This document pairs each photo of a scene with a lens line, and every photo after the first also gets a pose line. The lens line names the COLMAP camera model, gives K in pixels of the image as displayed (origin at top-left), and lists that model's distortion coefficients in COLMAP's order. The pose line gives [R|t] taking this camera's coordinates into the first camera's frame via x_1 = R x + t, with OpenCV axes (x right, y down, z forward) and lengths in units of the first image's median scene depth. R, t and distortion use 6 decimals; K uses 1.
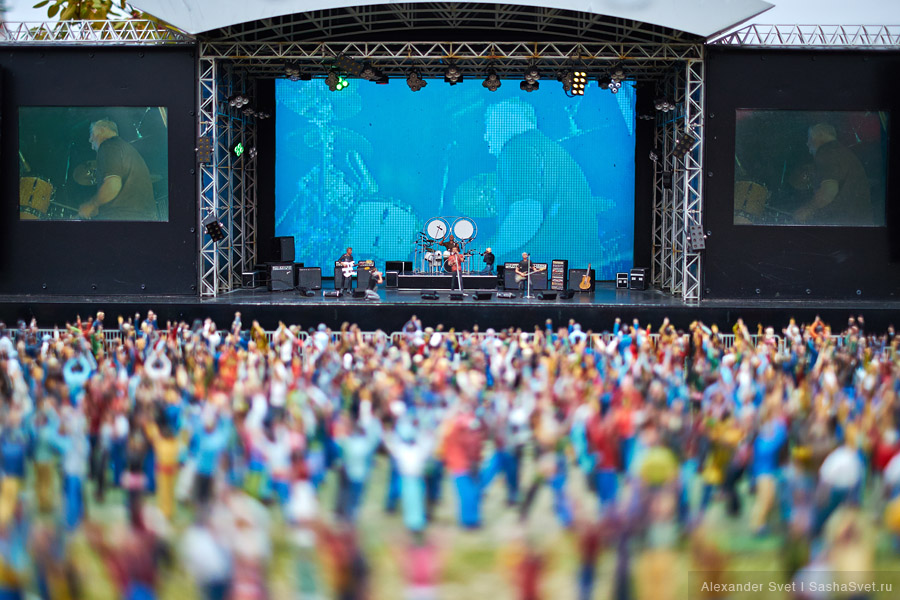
lens RADIAL K [[1426.3, 0, 450.0], [0, 1426.3, 300.0], [0, 0, 1]] dist [-0.004021, 0.020221]
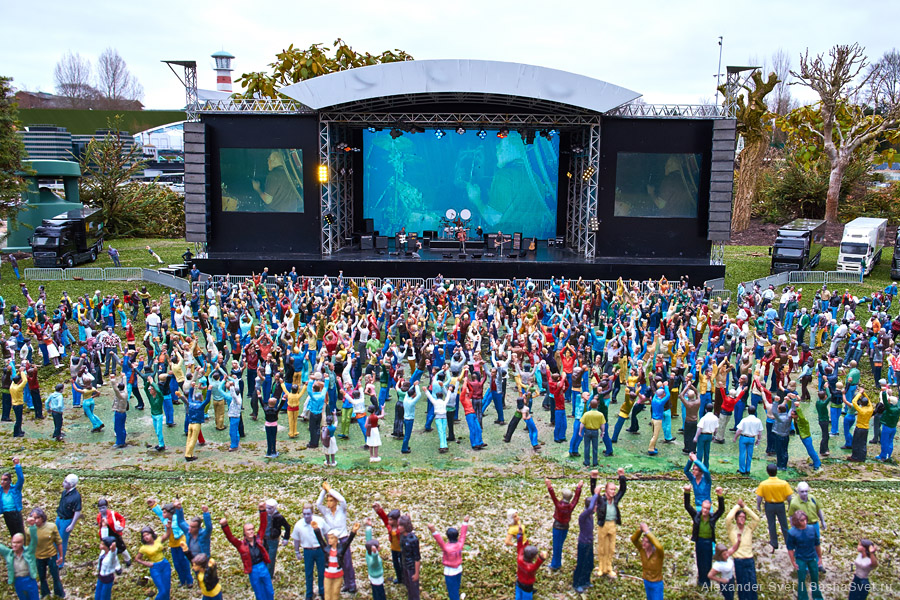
lens RADIAL K [[703.4, 0, 457.6], [0, 703.4, 287.4], [0, 0, 1]] dist [-0.007398, 0.009219]
pose [[0.999973, 0.004755, 0.005669, -0.006023], [-0.005285, 0.995216, 0.097552, -0.049087], [-0.005178, -0.097579, 0.995214, 0.097678]]
